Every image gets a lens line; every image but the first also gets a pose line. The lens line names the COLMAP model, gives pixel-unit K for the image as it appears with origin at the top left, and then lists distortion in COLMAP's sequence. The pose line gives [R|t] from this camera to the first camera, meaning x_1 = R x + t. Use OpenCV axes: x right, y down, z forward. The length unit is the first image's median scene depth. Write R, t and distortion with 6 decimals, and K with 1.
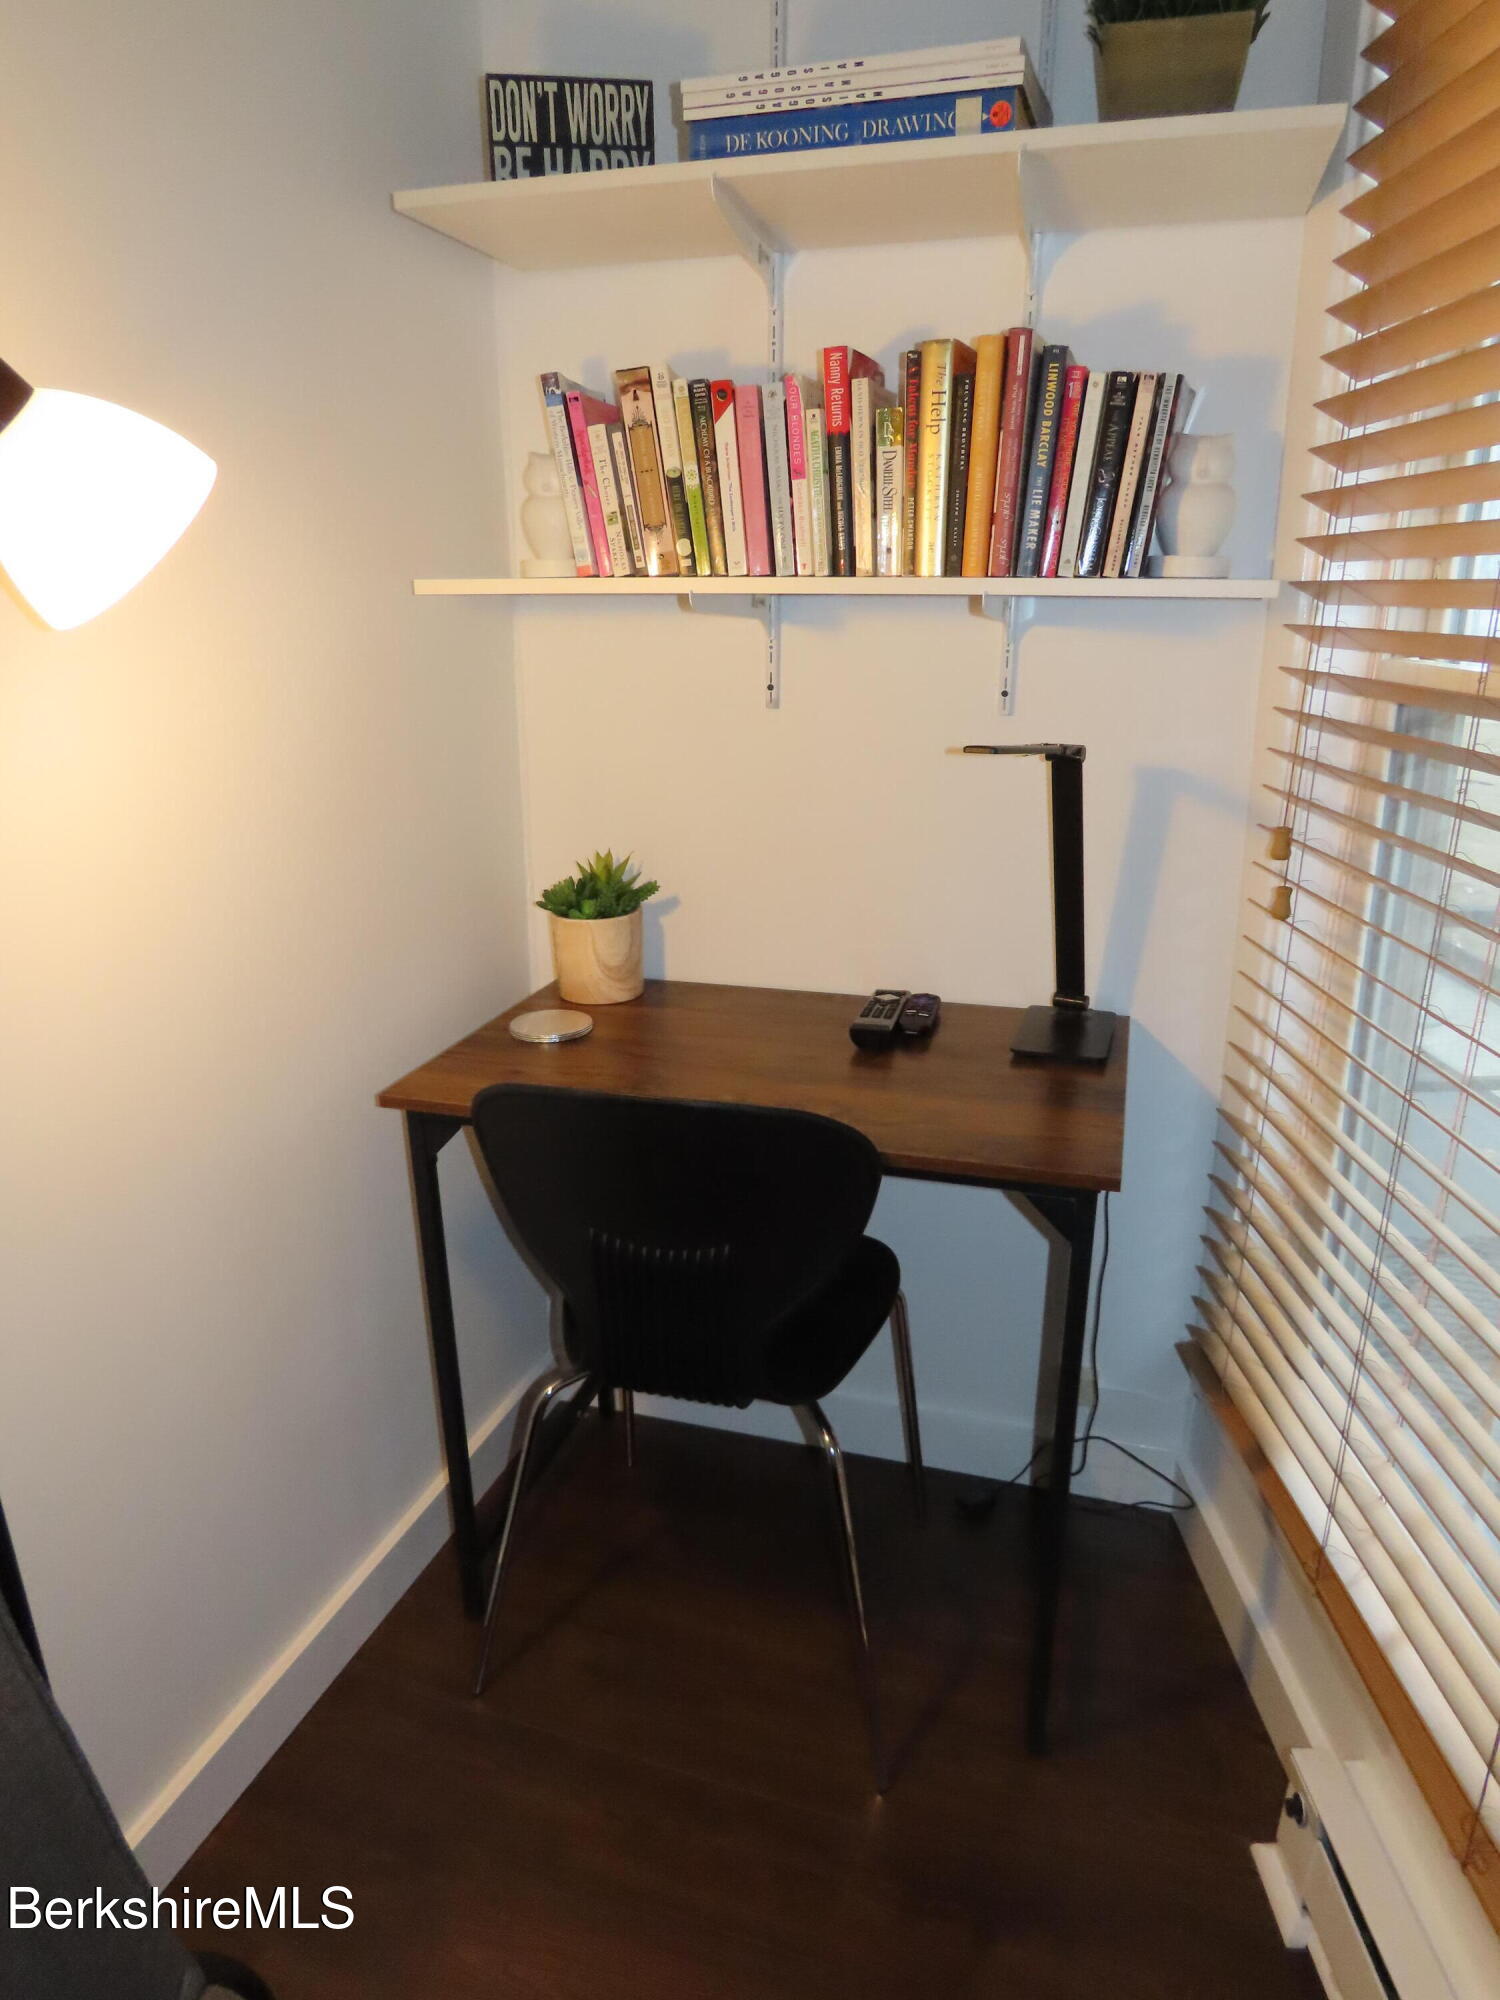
lens RADIAL K [[1272.9, 0, 753.2], [0, 1272.9, 998.8], [0, 0, 1]] dist [-0.002554, 0.002807]
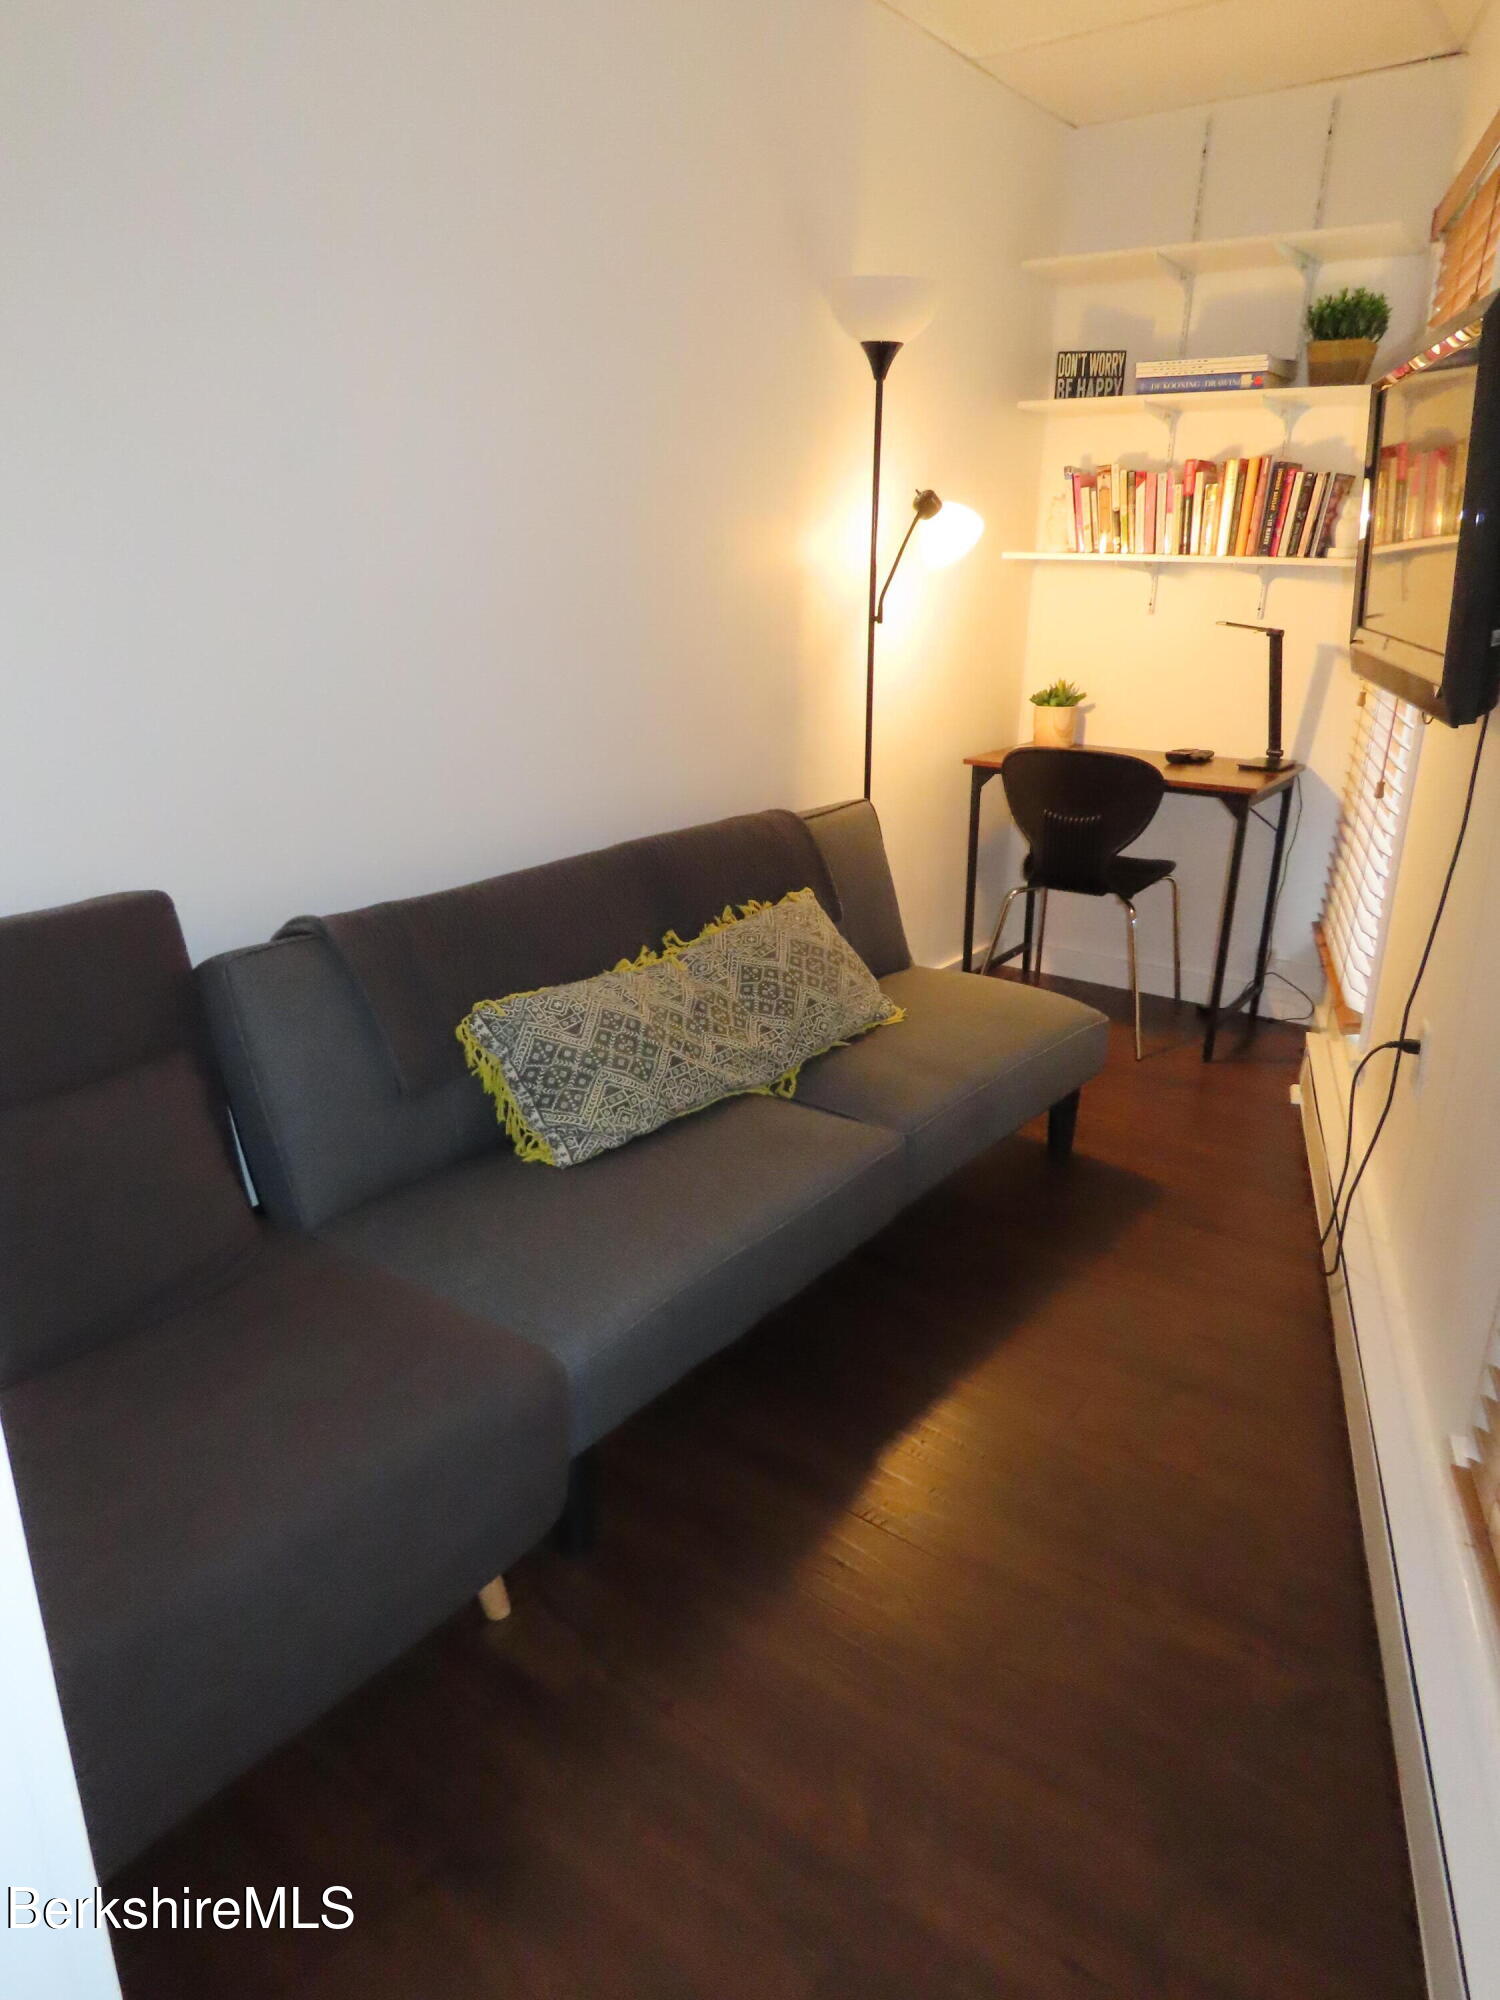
lens RADIAL K [[1272.9, 0, 748.8], [0, 1272.9, 1000.7], [0, 0, 1]] dist [-0.002554, 0.002807]
pose [[0.947103, 0.120962, -0.297261, 0.107405], [-0.112504, 0.992611, 0.045464, 0.477686], [0.300564, -0.009617, 0.953713, -1.515156]]
